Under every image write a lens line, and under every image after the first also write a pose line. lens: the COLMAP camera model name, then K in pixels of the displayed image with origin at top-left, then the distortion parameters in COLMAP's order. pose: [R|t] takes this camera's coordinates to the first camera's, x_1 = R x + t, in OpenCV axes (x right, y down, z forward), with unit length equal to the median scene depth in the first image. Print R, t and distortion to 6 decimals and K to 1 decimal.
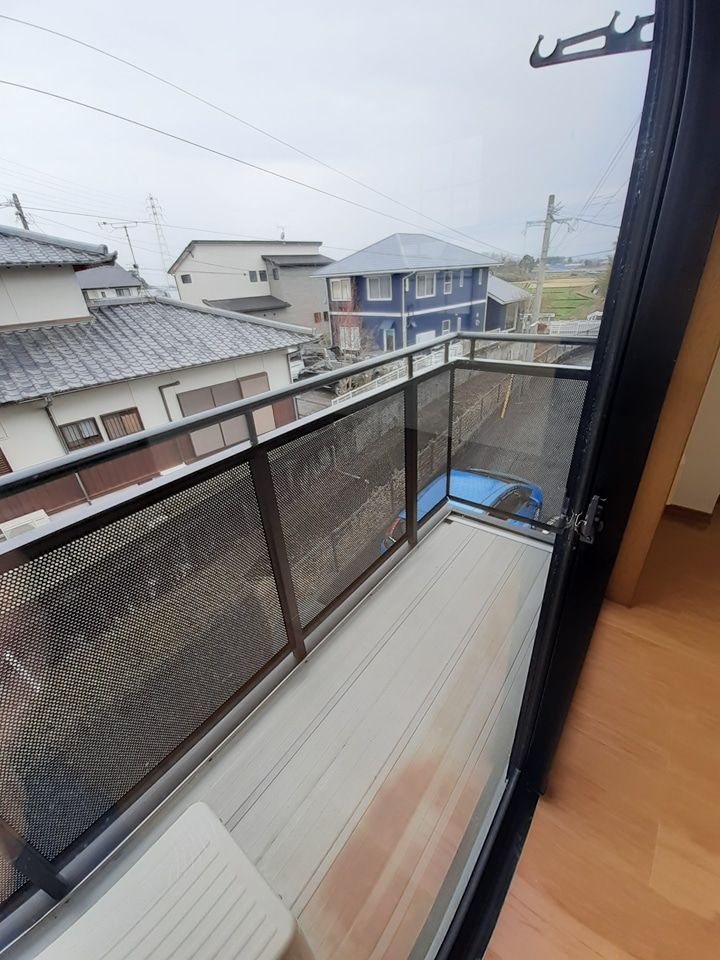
lens RADIAL K [[386.9, 0, 359.2], [0, 386.9, 480.5], [0, 0, 1]] dist [-0.007772, -0.001043]
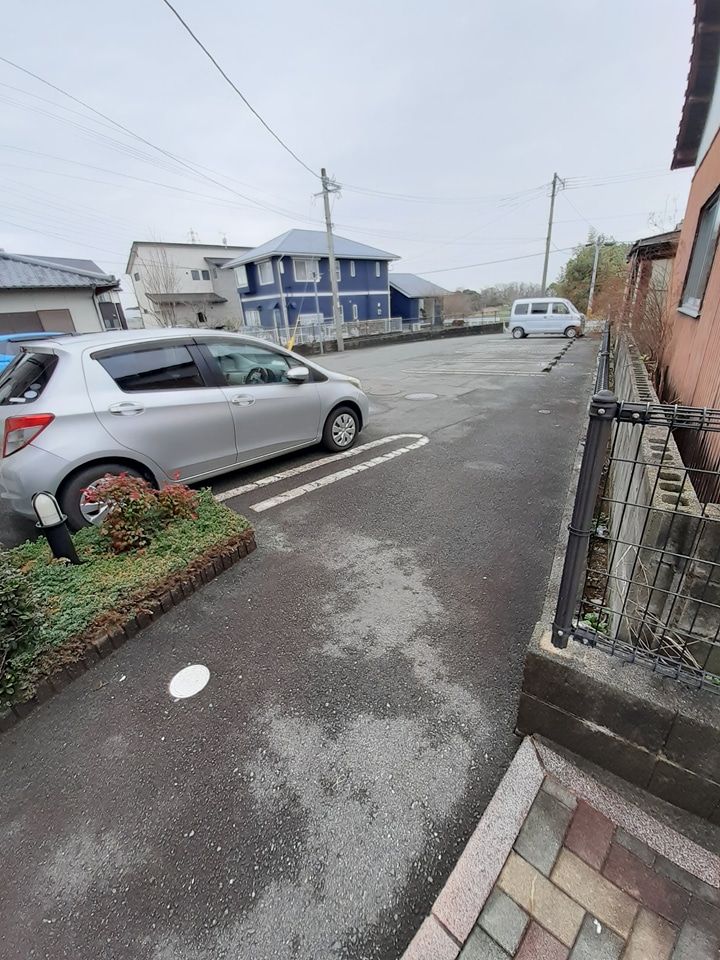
lens RADIAL K [[386.9, 0, 363.6], [0, 386.9, 478.6], [0, 0, 1]] dist [-0.007772, -0.001043]
pose [[0.995856, 0.041828, -0.080757, 0.388620], [-0.047635, 0.996311, -0.071383, 0.141515], [0.077473, 0.074934, 0.994174, -0.044036]]
